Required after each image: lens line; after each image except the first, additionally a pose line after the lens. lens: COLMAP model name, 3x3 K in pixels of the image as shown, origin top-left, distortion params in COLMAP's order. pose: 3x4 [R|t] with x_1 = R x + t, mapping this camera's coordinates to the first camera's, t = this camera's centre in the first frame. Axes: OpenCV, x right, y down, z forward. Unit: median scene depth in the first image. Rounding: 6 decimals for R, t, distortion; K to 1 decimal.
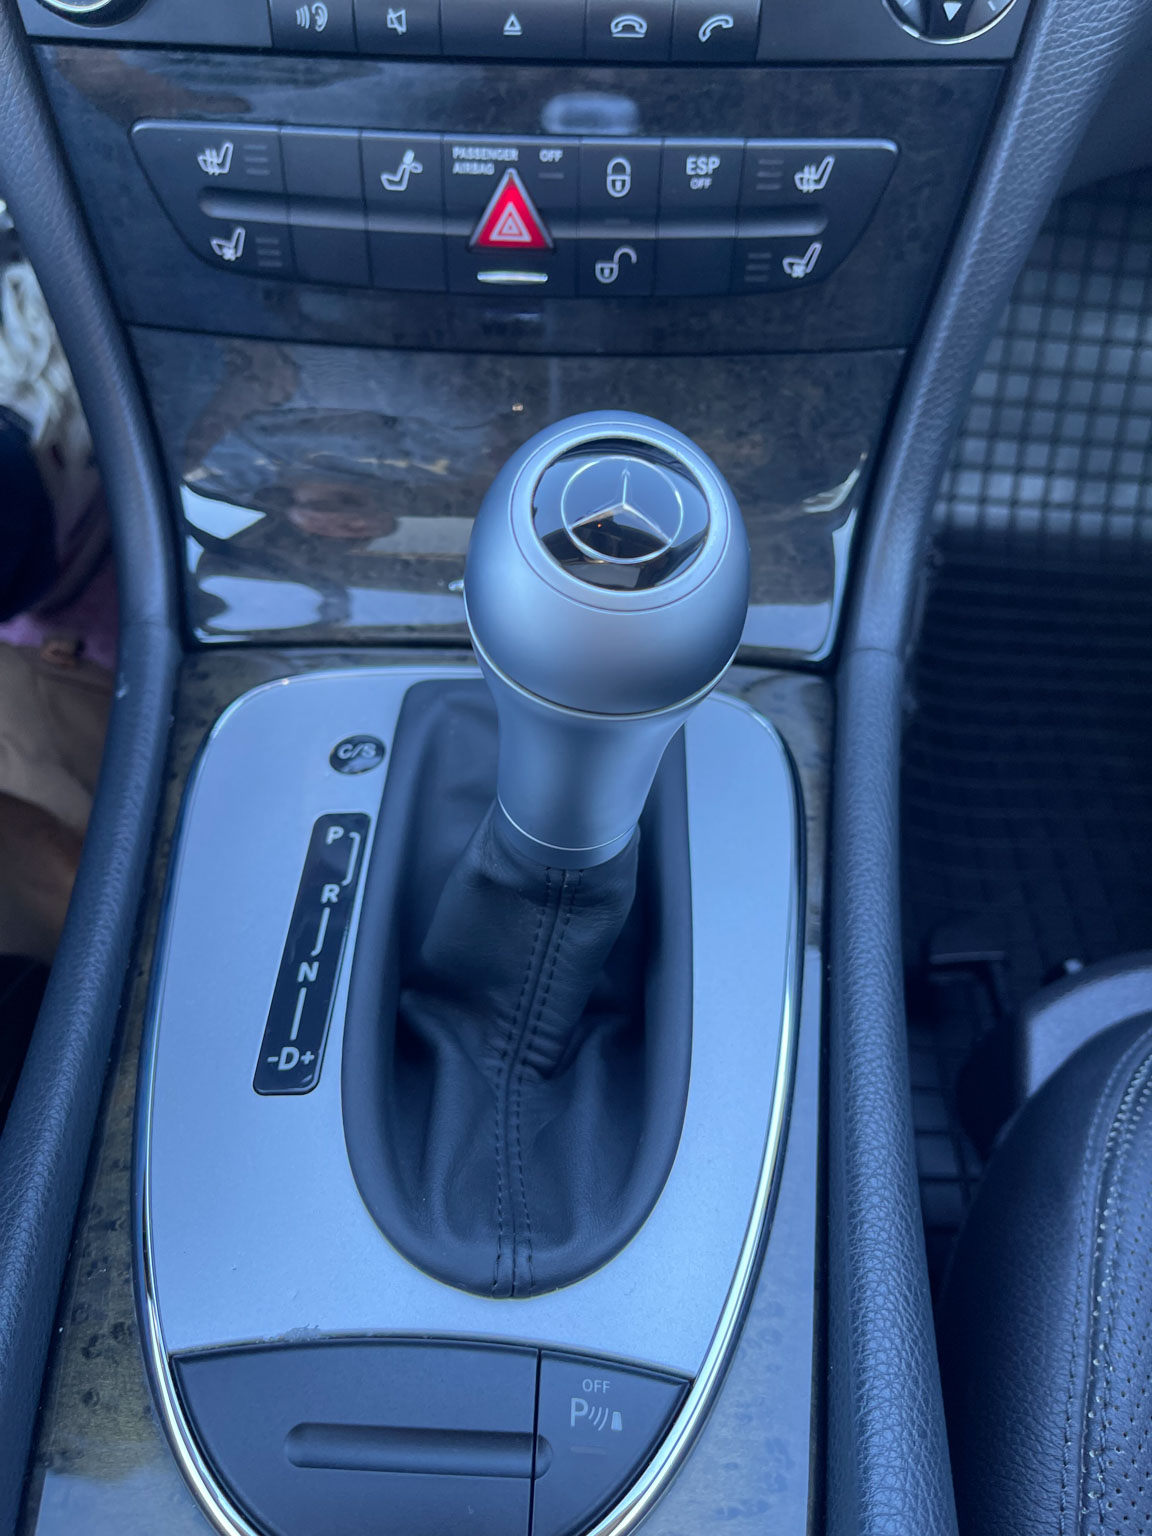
lens RADIAL K [[1161.3, 0, 566.0], [0, 1161.3, 761.4], [0, 0, 1]] dist [0.001226, -0.013605]
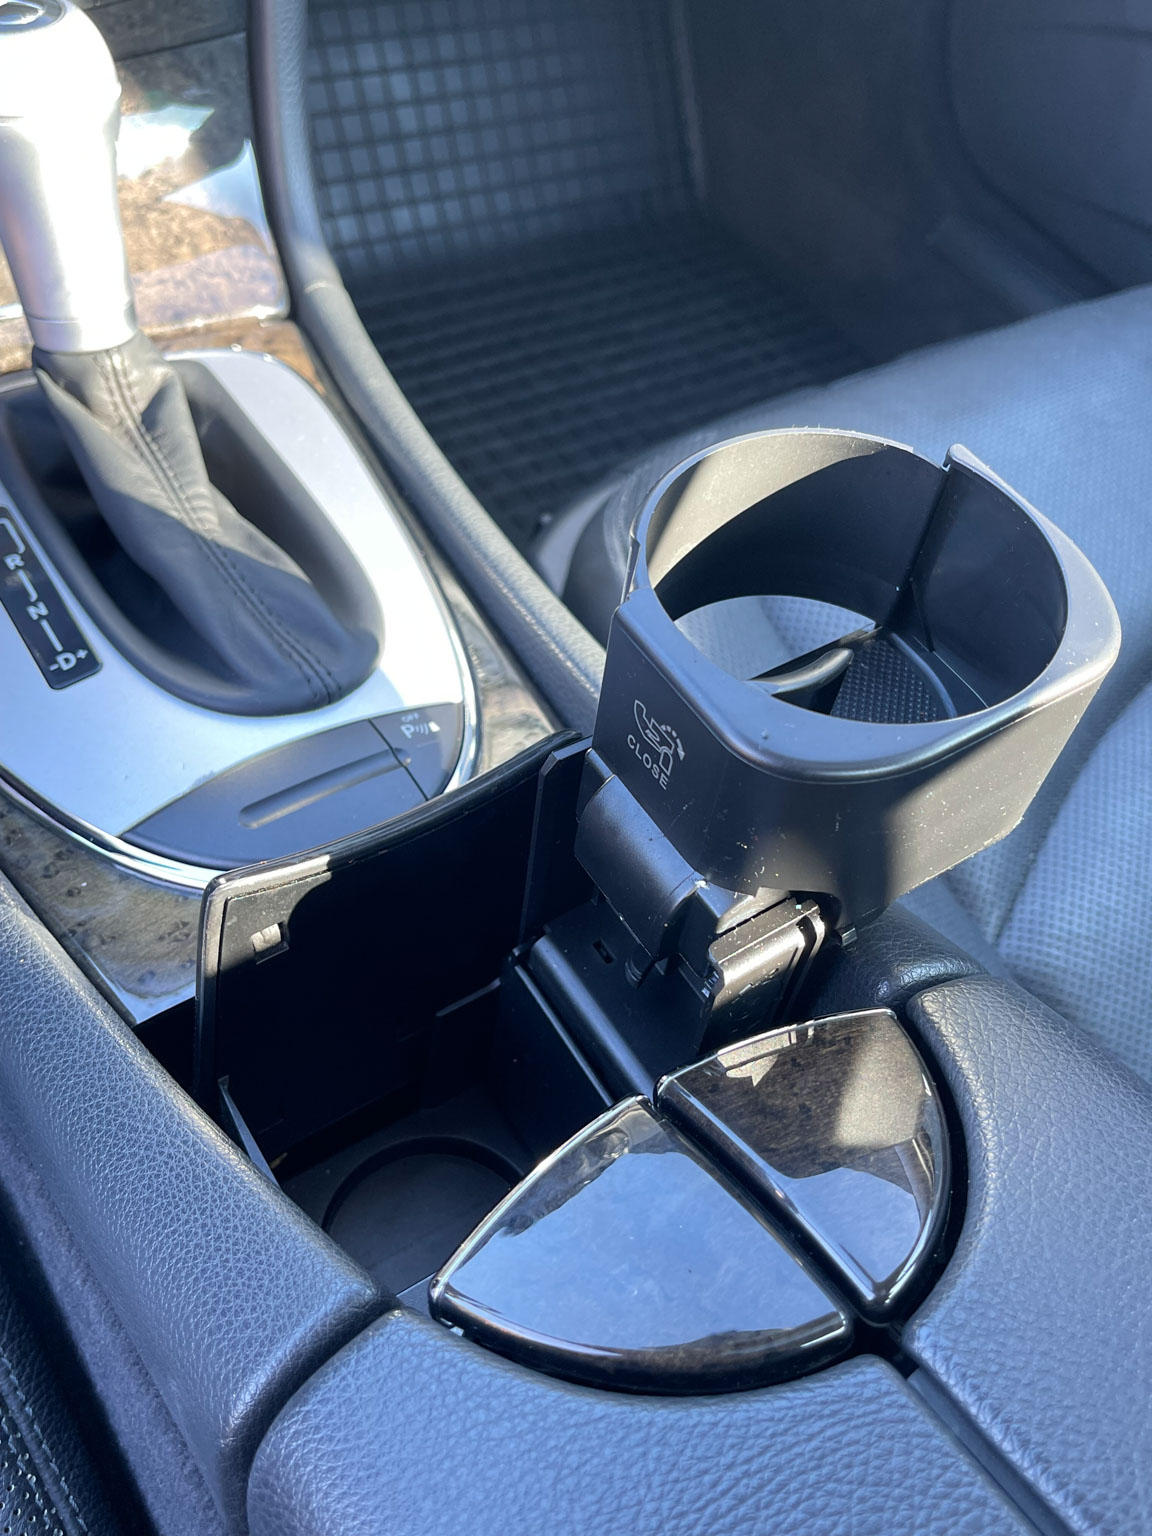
lens RADIAL K [[1342.8, 0, 580.0], [0, 1342.8, 764.7], [0, 0, 1]] dist [0.039618, -0.072522]
pose [[0.794628, -0.413234, 0.444752, -0.481114], [0.391472, 0.908713, 0.144883, 0.357322], [-0.464022, 0.058980, 0.883858, -0.486102]]
